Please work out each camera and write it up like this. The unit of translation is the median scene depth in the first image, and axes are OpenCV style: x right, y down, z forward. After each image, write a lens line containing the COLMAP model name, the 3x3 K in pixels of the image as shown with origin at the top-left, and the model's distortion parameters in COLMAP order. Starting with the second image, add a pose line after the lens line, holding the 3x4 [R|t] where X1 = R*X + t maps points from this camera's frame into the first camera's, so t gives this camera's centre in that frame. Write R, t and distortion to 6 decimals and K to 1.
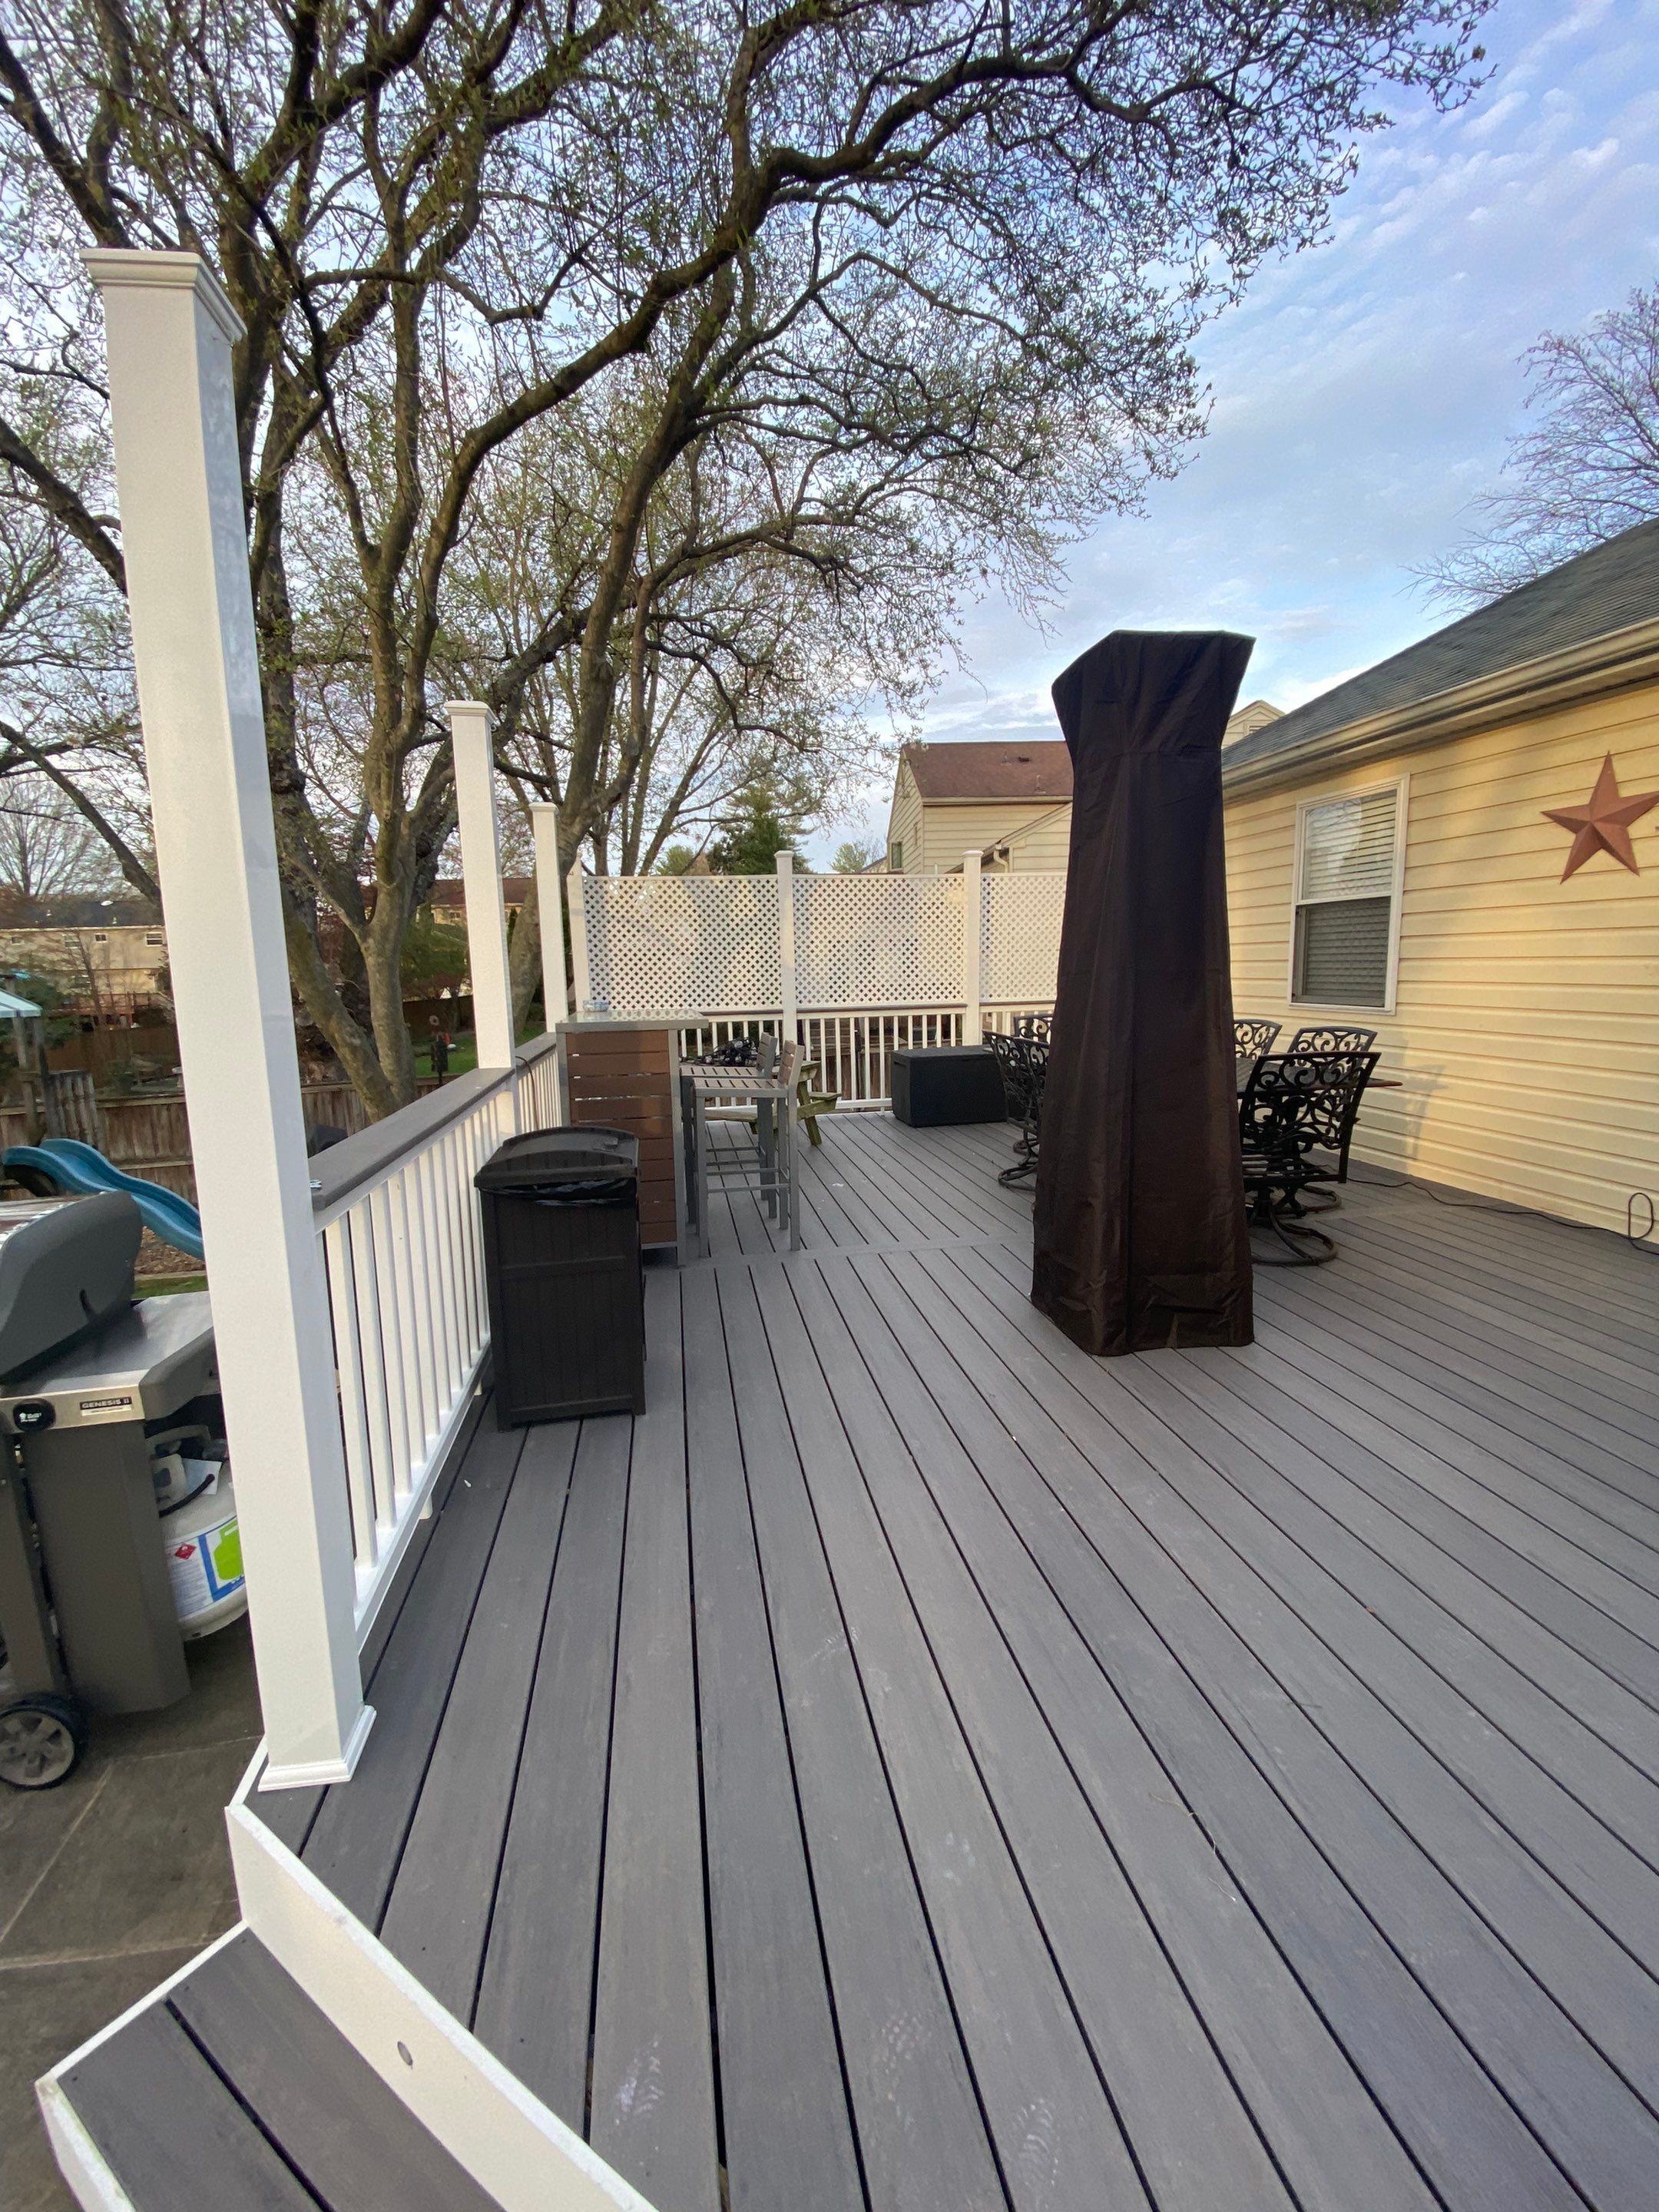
lens RADIAL K [[897.7, 0, 829.9], [0, 897.7, 1097.9], [0, 0, 1]] dist [0.010579, -0.014736]
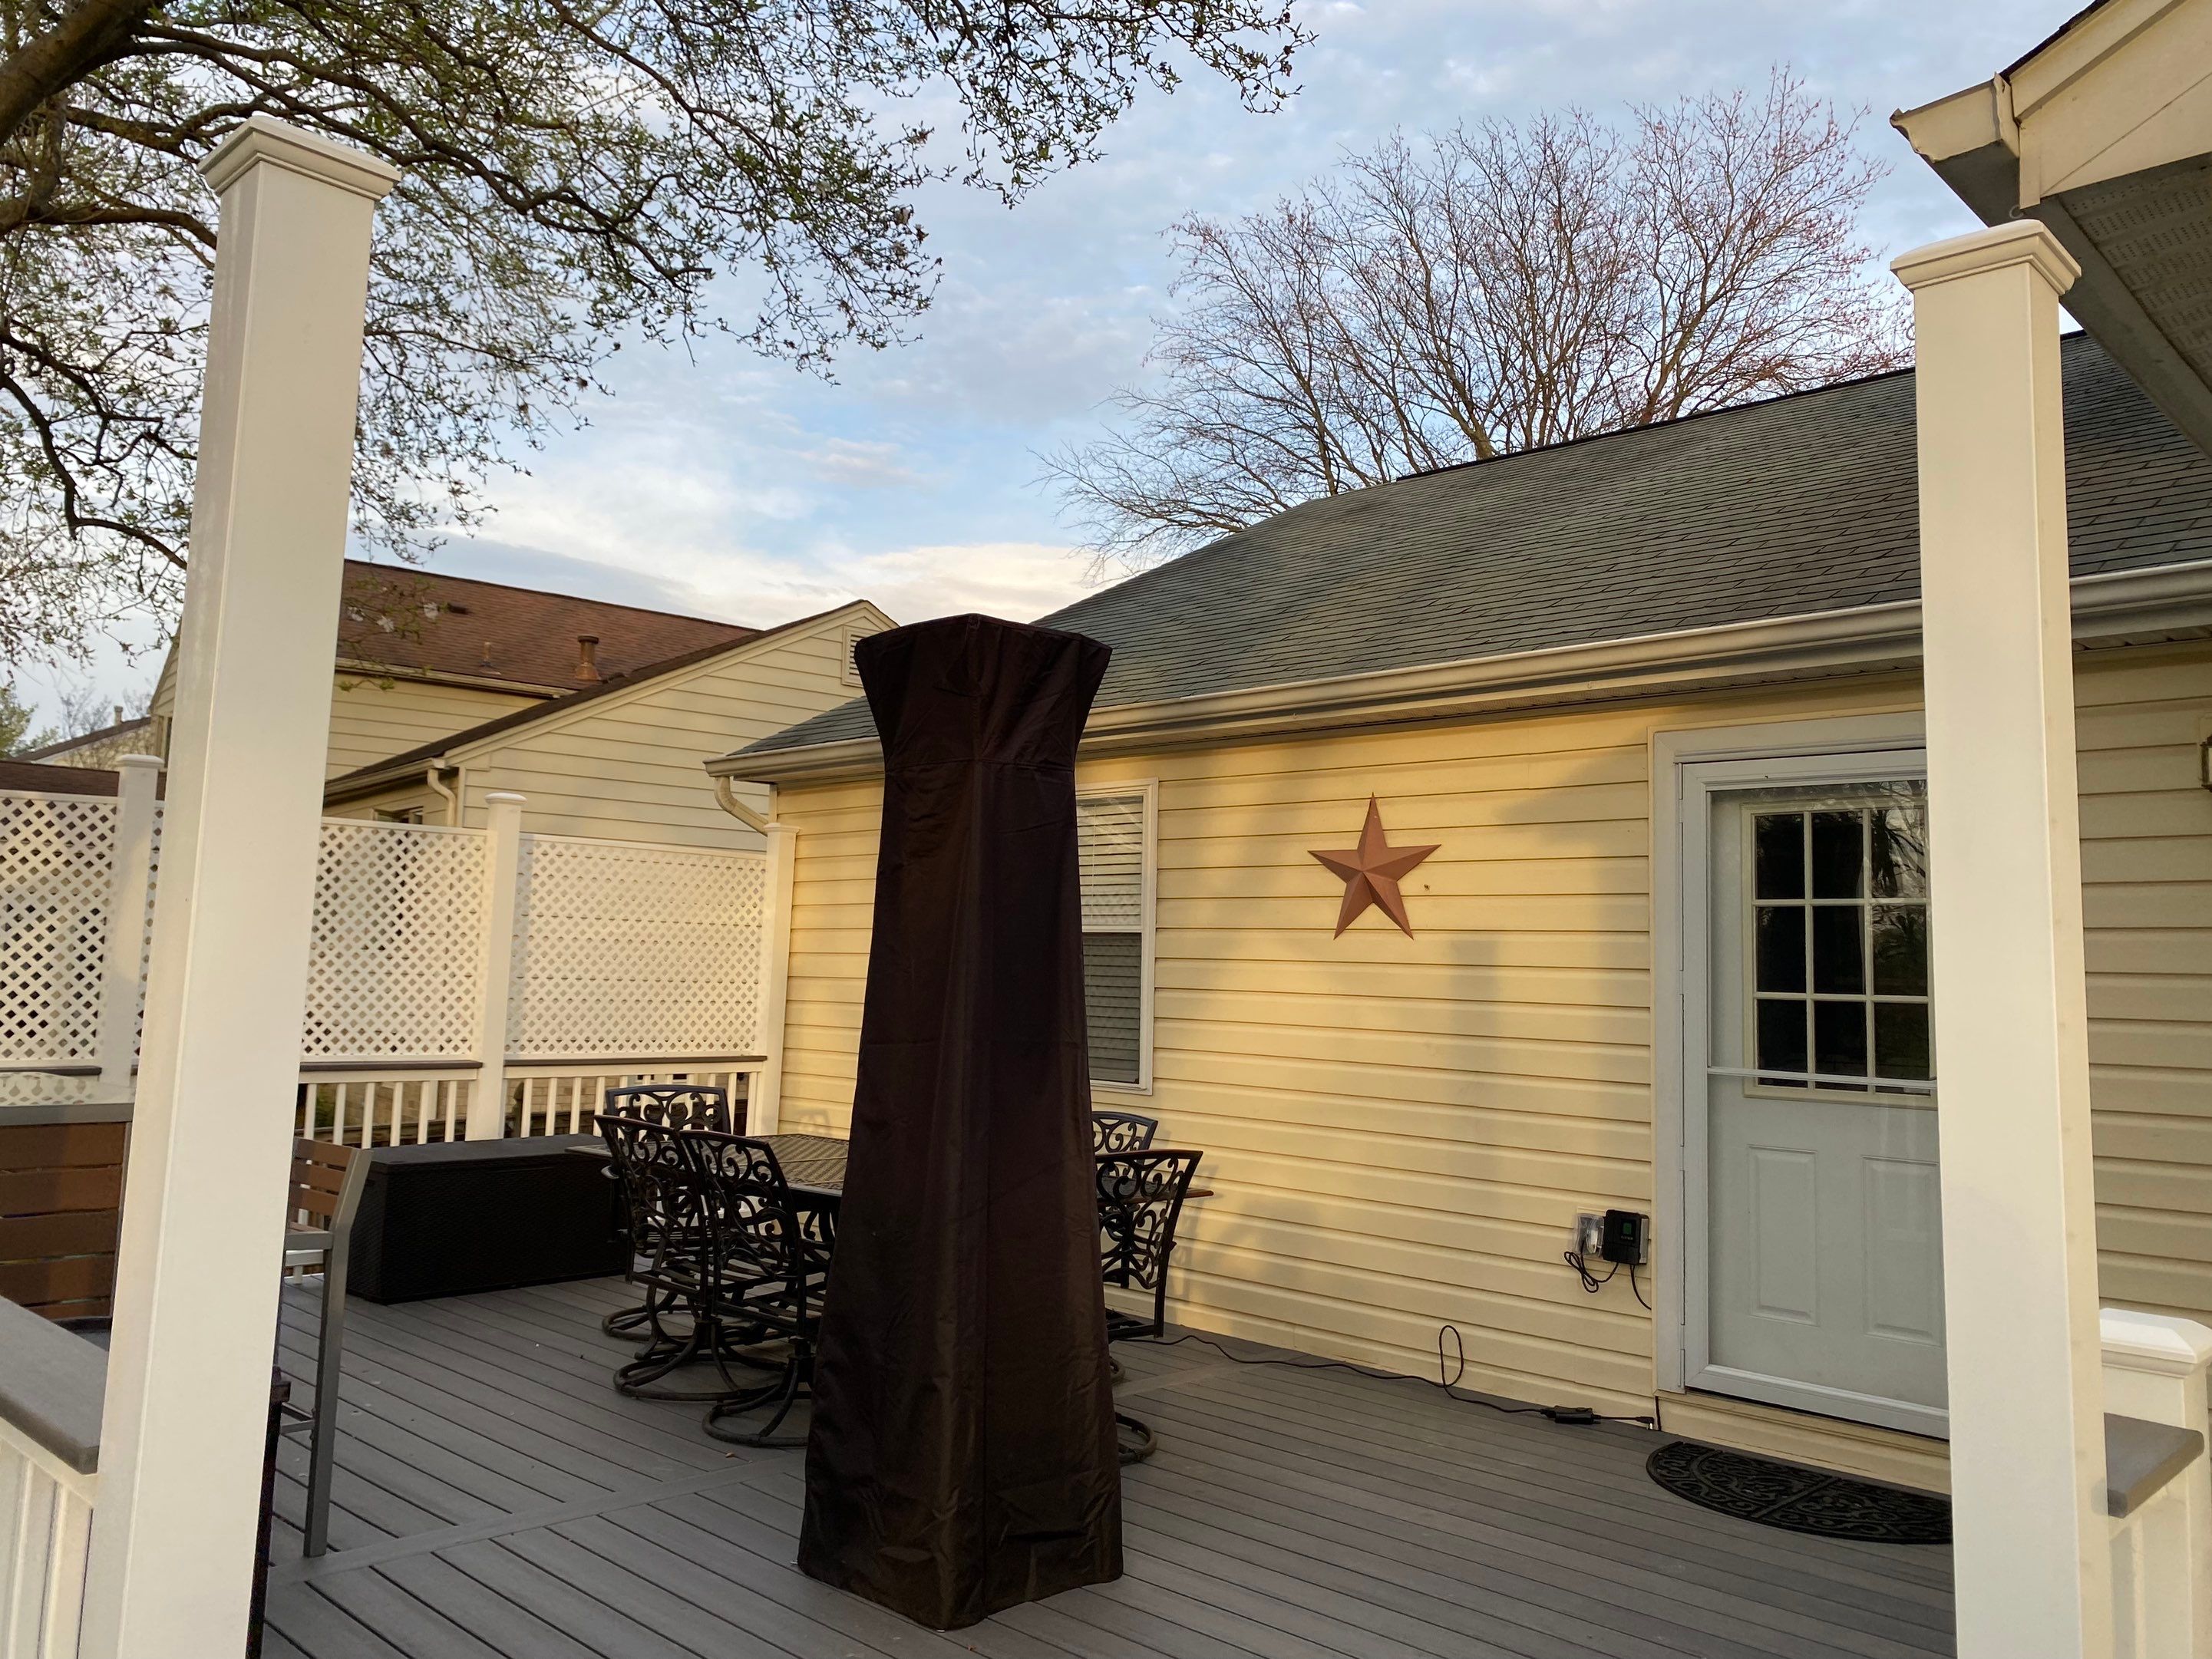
lens RADIAL K [[1688.6, 0, 1080.6], [0, 1688.6, 797.1], [0, 0, 1]] dist [0.041647, -0.041859]
pose [[0.816916, 0.111109, 0.565953, -0.291561], [0.033479, 0.970479, -0.238852, -0.002440], [-0.575784, 0.214070, 0.789080, -0.127913]]
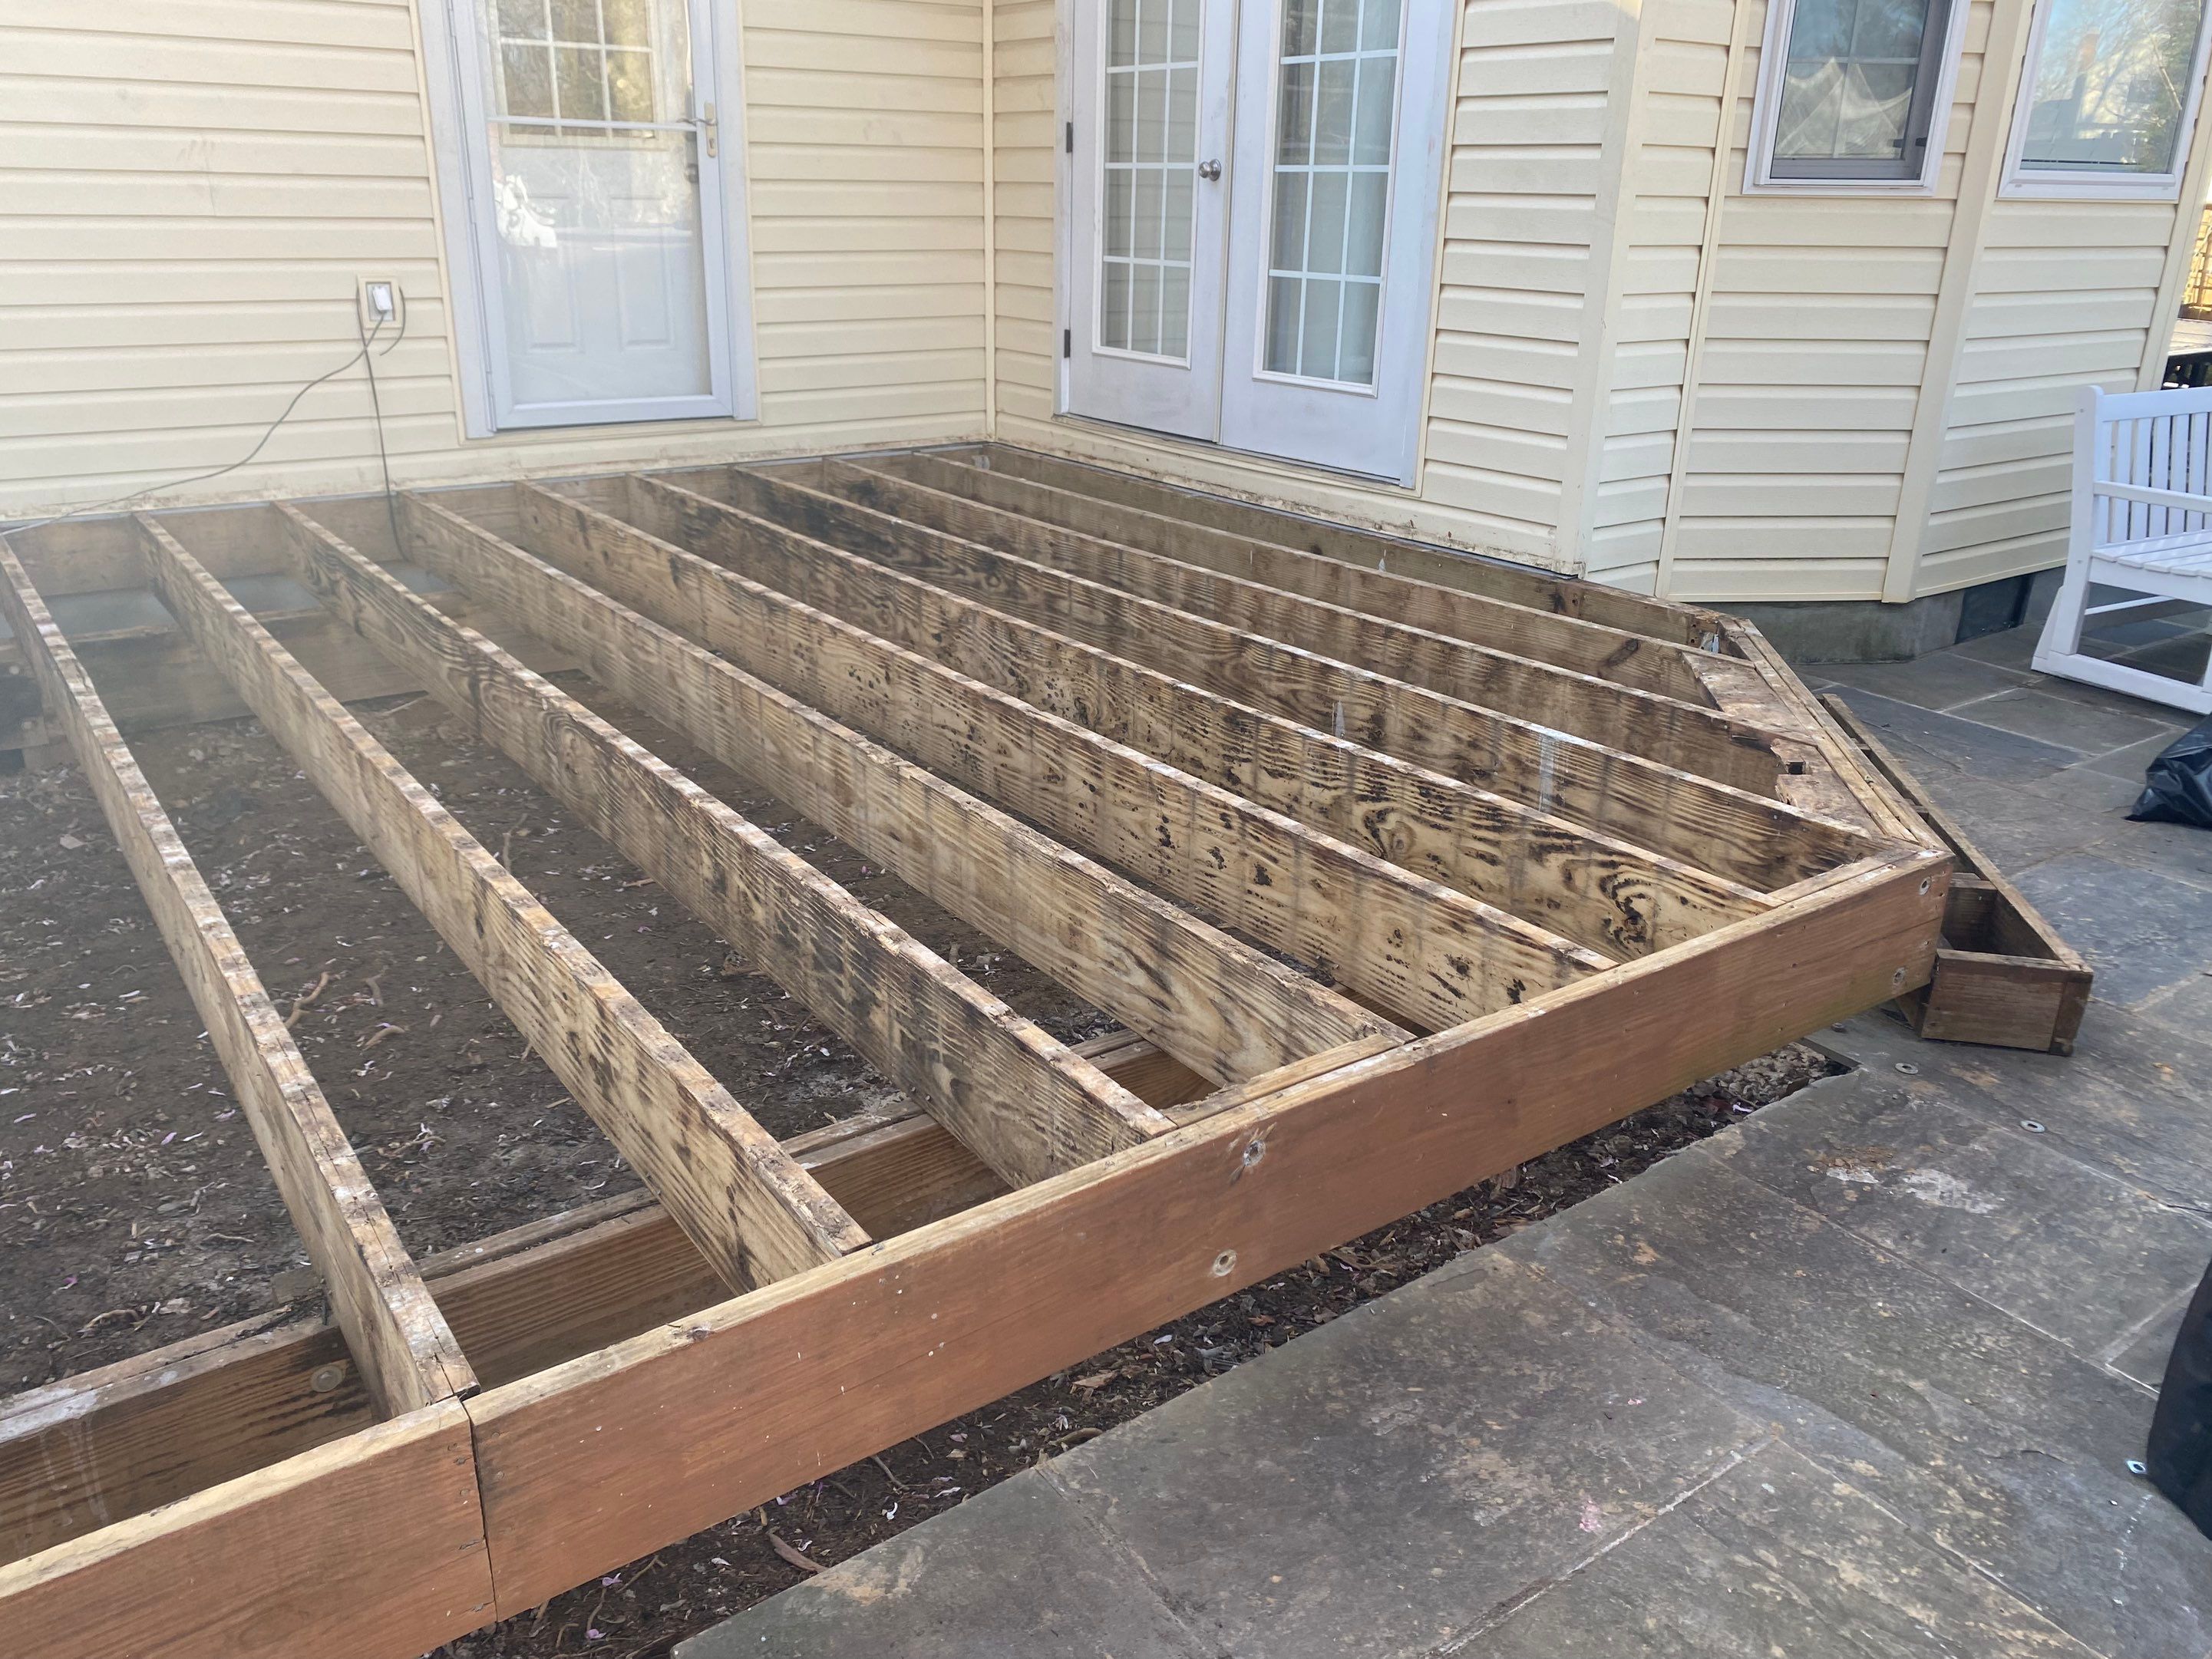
lens RADIAL K [[1688.6, 0, 1110.5], [0, 1688.6, 824.6], [0, 0, 1]] dist [0.041647, -0.041859]
pose [[-0.415045, -0.310898, 0.855032, -0.686014], [0.124717, 0.911487, 0.391965, -0.054469], [-0.901212, 0.269320, -0.339534, 0.895358]]
